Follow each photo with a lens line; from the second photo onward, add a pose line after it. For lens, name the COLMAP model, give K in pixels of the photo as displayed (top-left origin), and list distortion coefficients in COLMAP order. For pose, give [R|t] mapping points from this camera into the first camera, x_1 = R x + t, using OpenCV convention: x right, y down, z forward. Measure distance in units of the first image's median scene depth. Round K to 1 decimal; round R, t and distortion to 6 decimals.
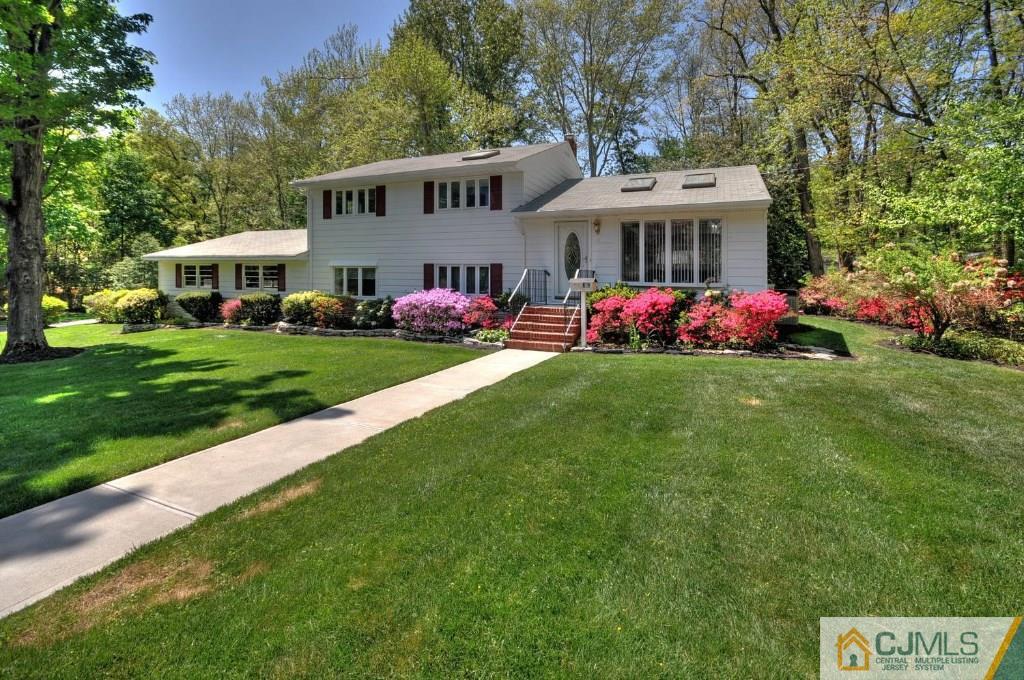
lens RADIAL K [[458.6, 0, 511.7], [0, 458.6, 310.9], [0, 0, 1]] dist [0.001151, -0.000003]
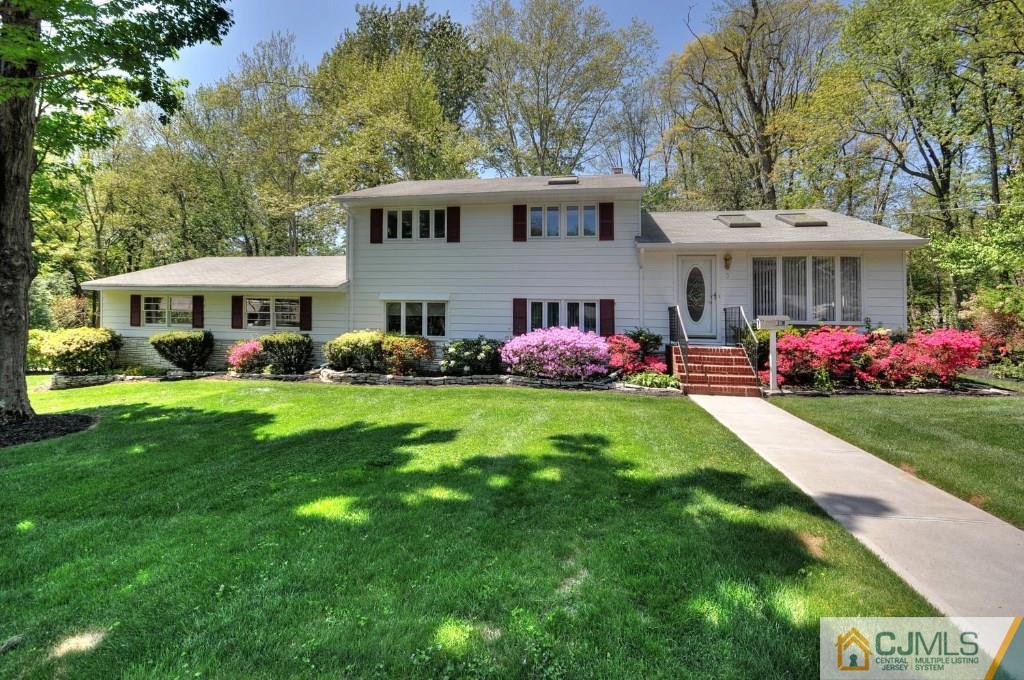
lens RADIAL K [[453.5, 0, 508.8], [0, 453.5, 341.5], [0, 0, 1]] dist [-0.000275, 0.000249]
pose [[0.972399, -0.007157, 0.233215, -0.392378], [0.011736, 0.999765, -0.018252, -0.005698], [-0.233030, 0.020485, 0.972254, 0.164740]]
